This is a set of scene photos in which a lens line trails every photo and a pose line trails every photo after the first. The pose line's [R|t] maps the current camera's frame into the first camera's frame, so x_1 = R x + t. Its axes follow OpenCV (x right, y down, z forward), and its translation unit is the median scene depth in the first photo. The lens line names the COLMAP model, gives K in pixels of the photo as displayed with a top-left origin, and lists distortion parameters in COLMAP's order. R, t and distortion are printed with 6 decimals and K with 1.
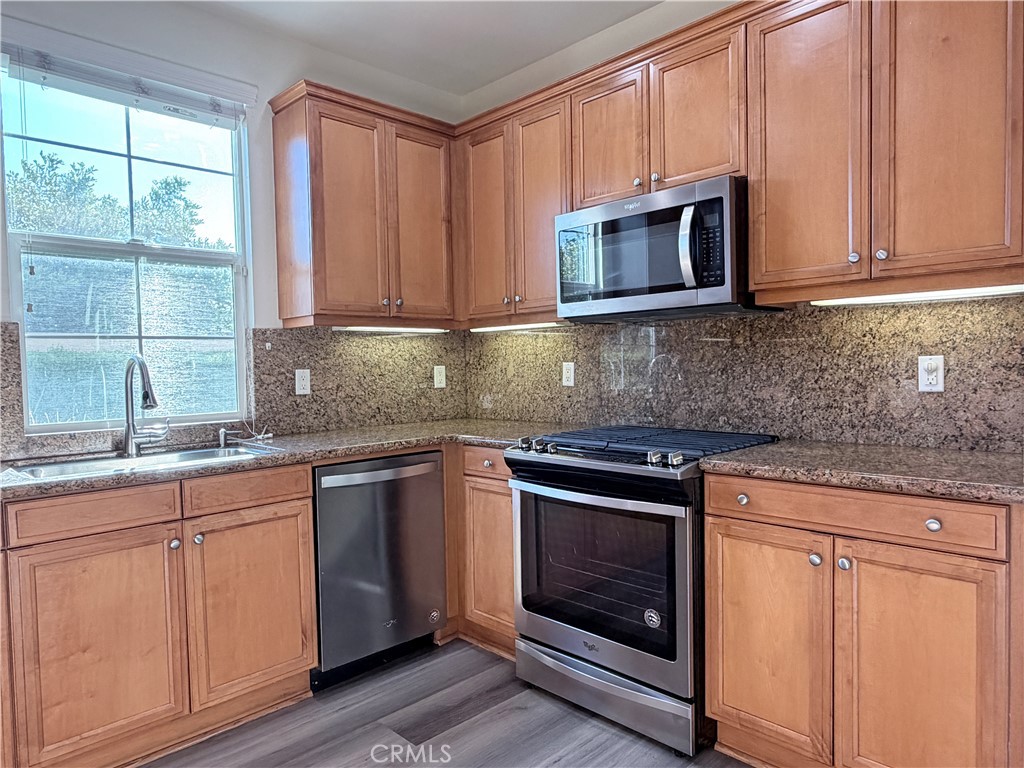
lens RADIAL K [[664.4, 0, 505.1], [0, 664.4, 389.3], [0, 0, 1]] dist [0.004758, -0.000959]
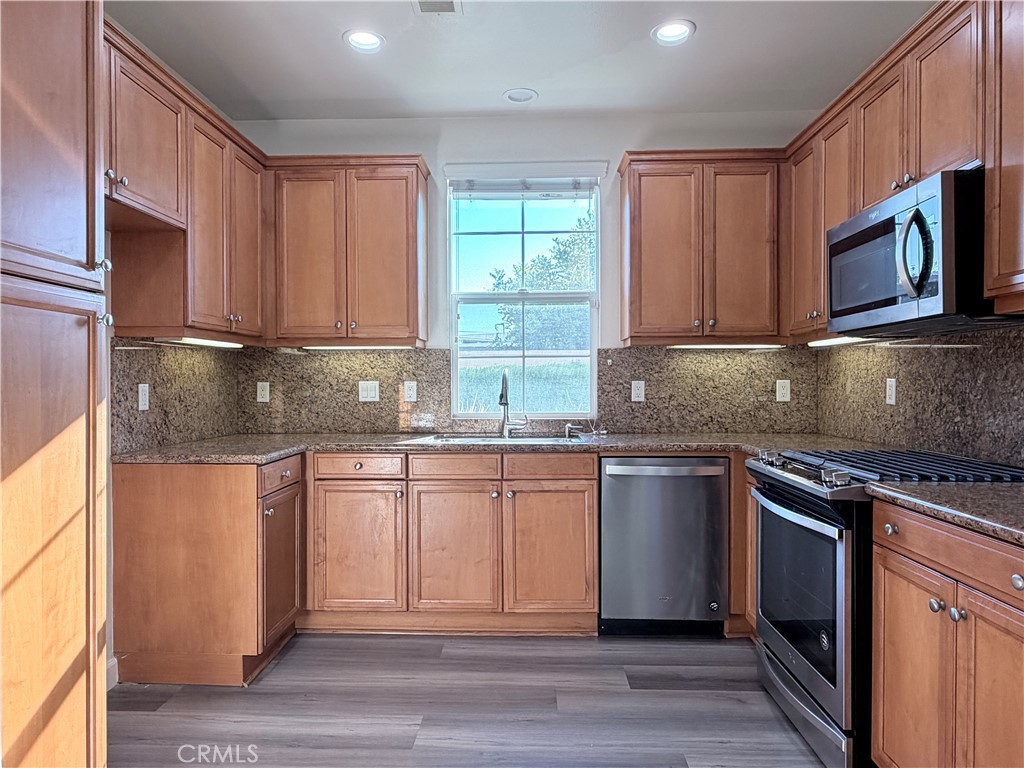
lens RADIAL K [[664.4, 0, 505.1], [0, 664.4, 389.3], [0, 0, 1]] dist [0.004758, -0.000959]
pose [[0.691081, 0.027213, -0.722265, 0.461970], [-0.039020, 0.999238, 0.000313, -0.006179], [0.721723, 0.027966, 0.691617, -0.024557]]
